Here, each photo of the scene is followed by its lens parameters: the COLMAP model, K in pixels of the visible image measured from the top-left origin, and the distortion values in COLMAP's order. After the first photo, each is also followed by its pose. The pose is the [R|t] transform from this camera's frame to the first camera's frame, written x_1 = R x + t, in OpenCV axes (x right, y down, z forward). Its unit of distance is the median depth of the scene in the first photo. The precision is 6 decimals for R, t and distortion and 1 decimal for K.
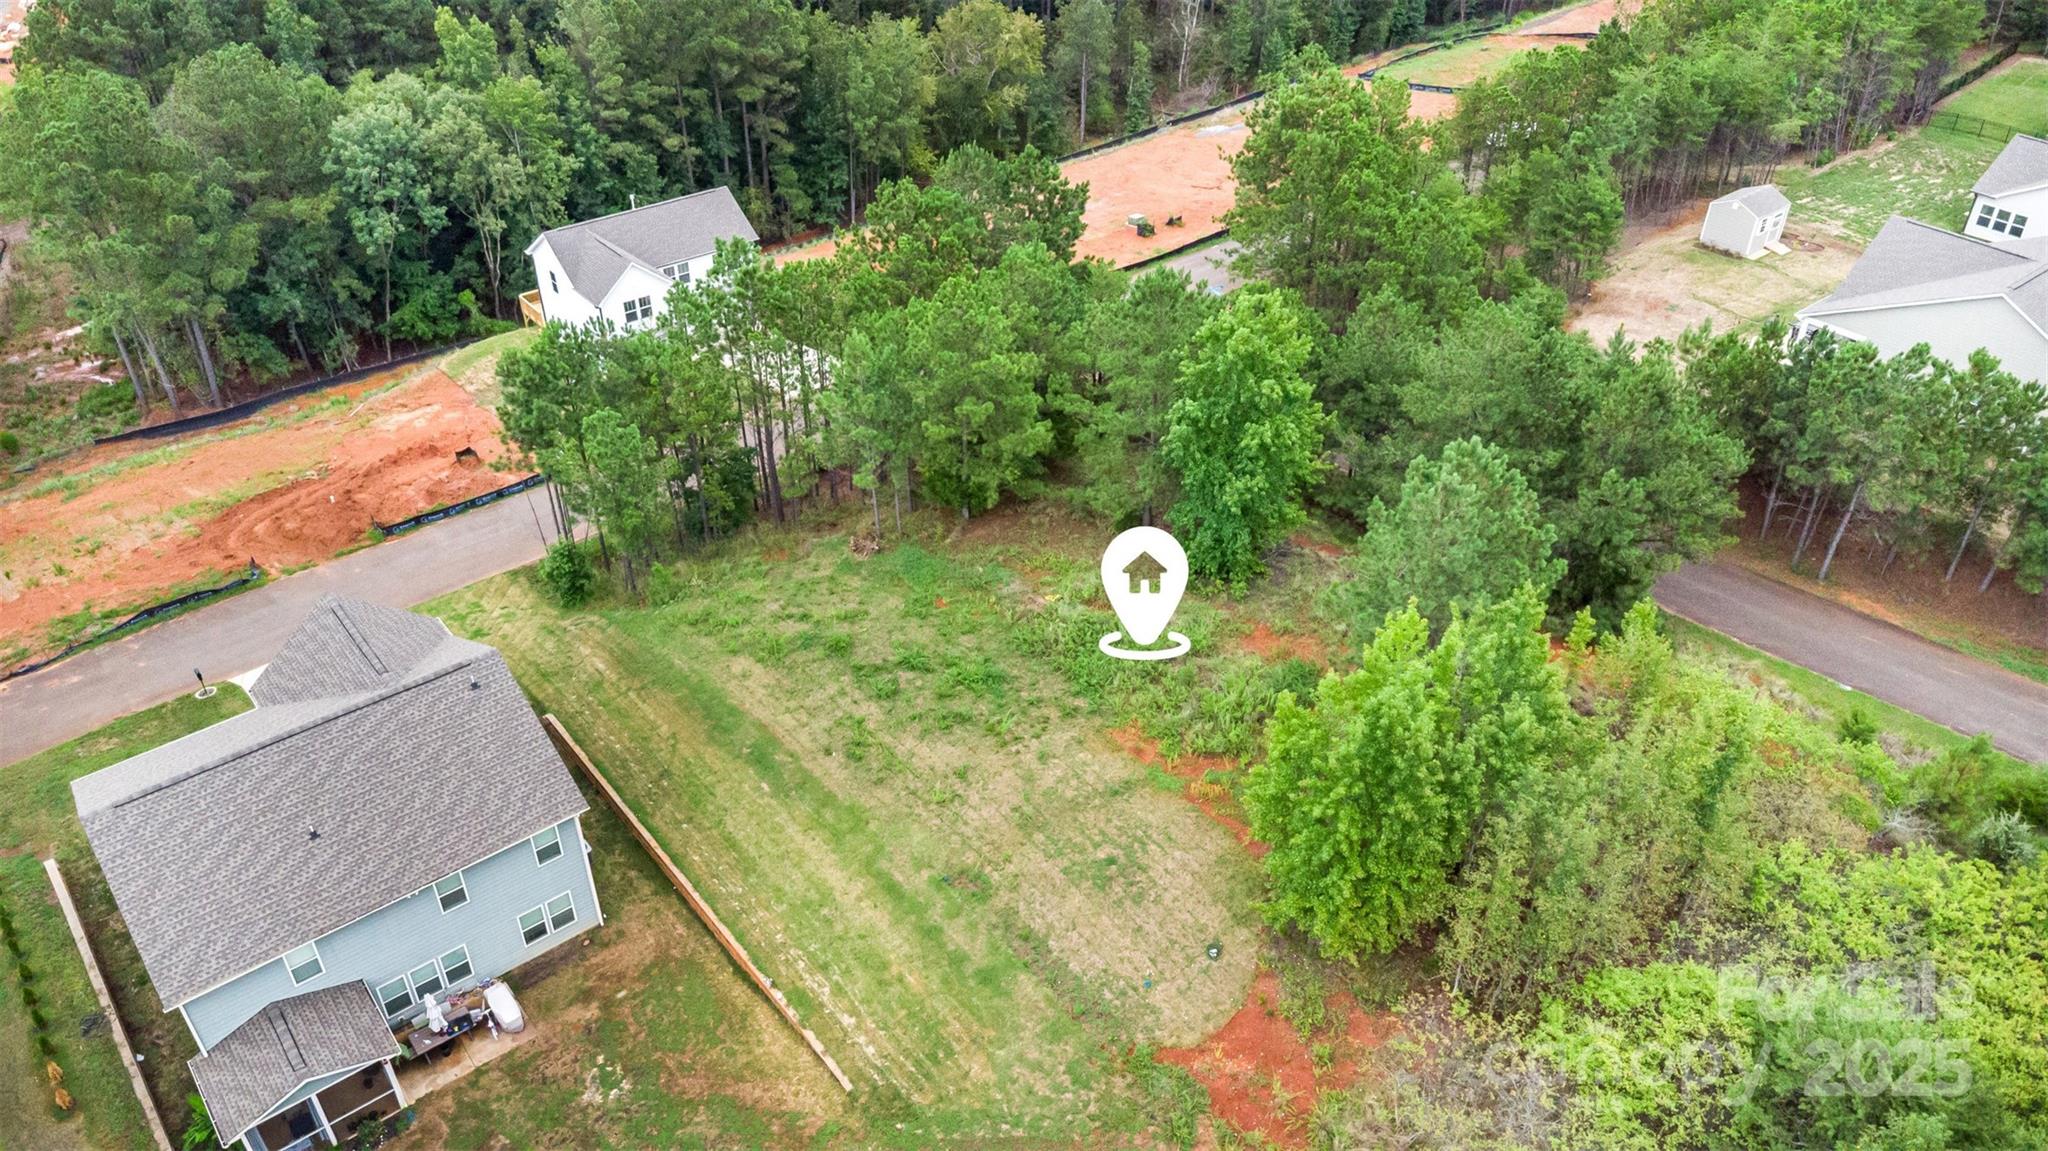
lens RADIAL K [[1483.8, 0, 1020.3], [0, 1483.8, 580.8], [0, 0, 1]] dist [0.032308, 0.002396]
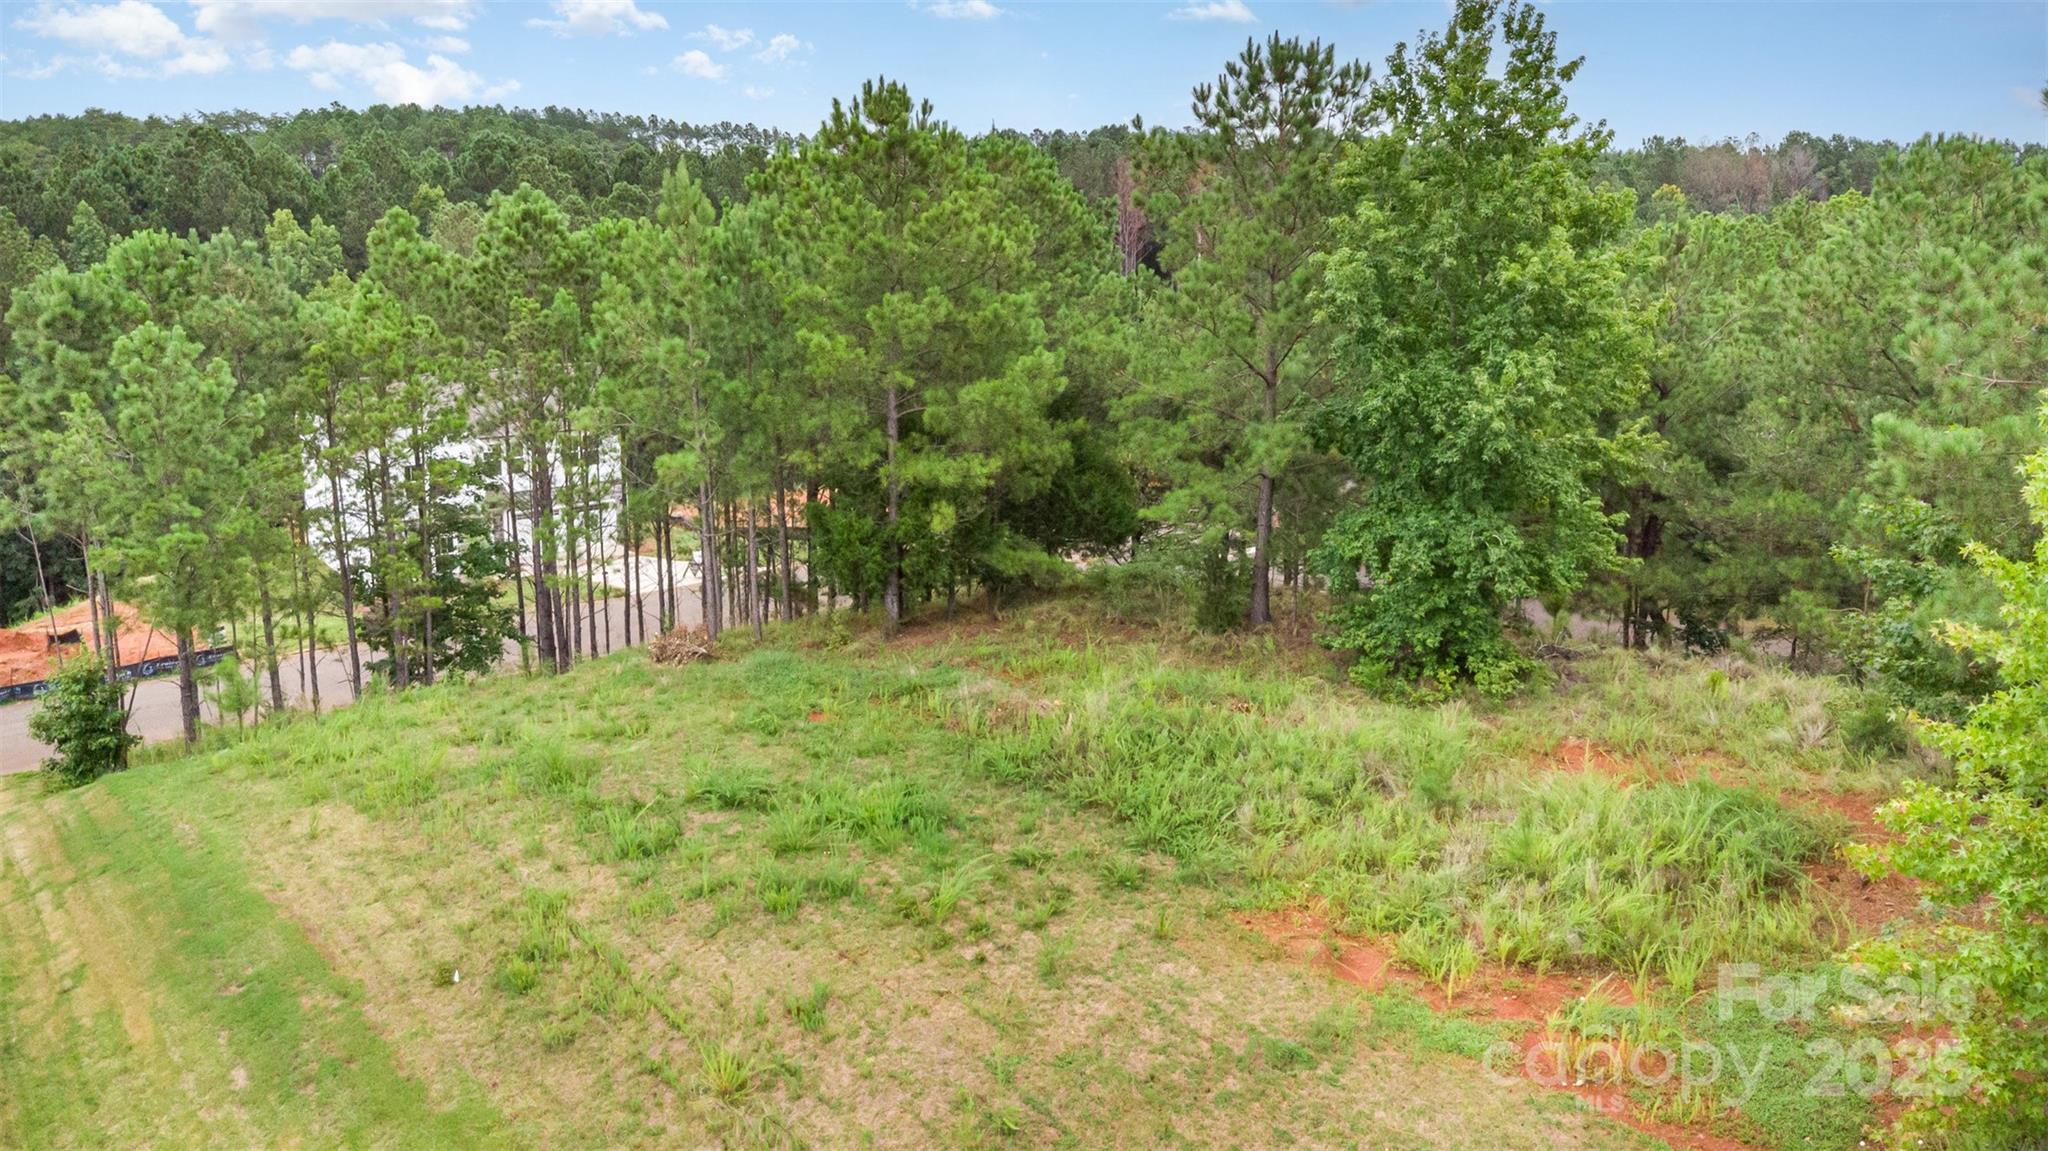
lens RADIAL K [[1483.8, 0, 1020.8], [0, 1483.8, 570.7], [0, 0, 1]] dist [0.032308, 0.002396]
pose [[0.999549, 0.028110, 0.010532, 0.001374], [-0.022072, 0.926035, -0.376792, 0.157222], [-0.020345, 0.376390, 0.926238, 0.632677]]
